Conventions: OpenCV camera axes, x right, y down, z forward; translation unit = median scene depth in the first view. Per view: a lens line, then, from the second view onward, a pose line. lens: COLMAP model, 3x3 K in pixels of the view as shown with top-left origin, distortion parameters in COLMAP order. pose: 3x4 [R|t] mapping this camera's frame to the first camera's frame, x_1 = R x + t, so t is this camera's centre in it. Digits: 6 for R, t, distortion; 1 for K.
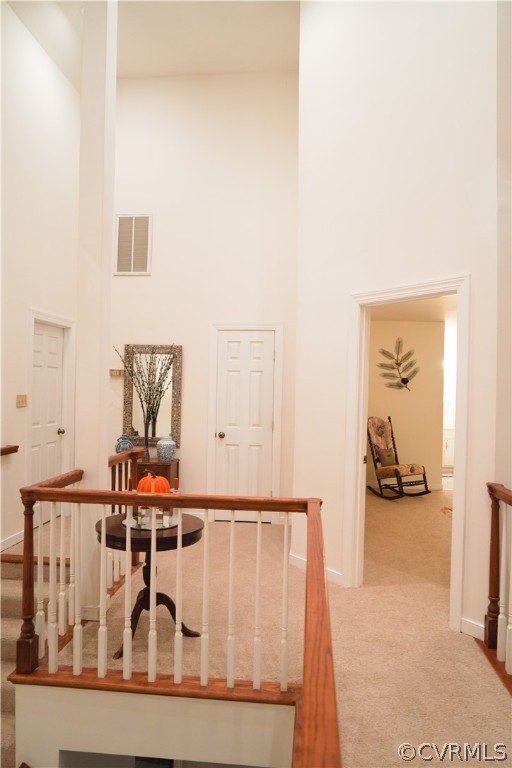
lens RADIAL K [[526.8, 0, 254.1], [0, 526.8, 386.0], [0, 0, 1]] dist [-0.036967, 0.026113]
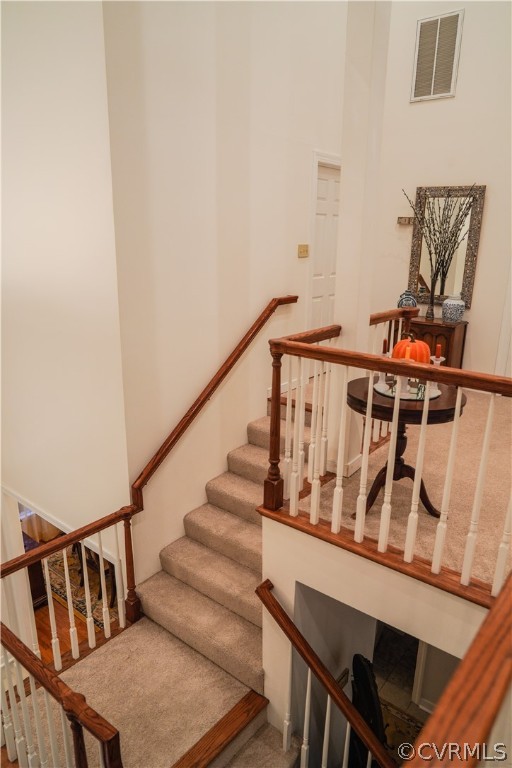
lens RADIAL K [[526.8, 0, 255.7], [0, 526.8, 387.2], [0, 0, 1]] dist [-0.036967, 0.026113]
pose [[0.844631, 0.145107, -0.515307, 0.049650], [0.001173, 0.962061, 0.272831, 0.008005], [0.535347, -0.231046, 0.812417, 0.125034]]
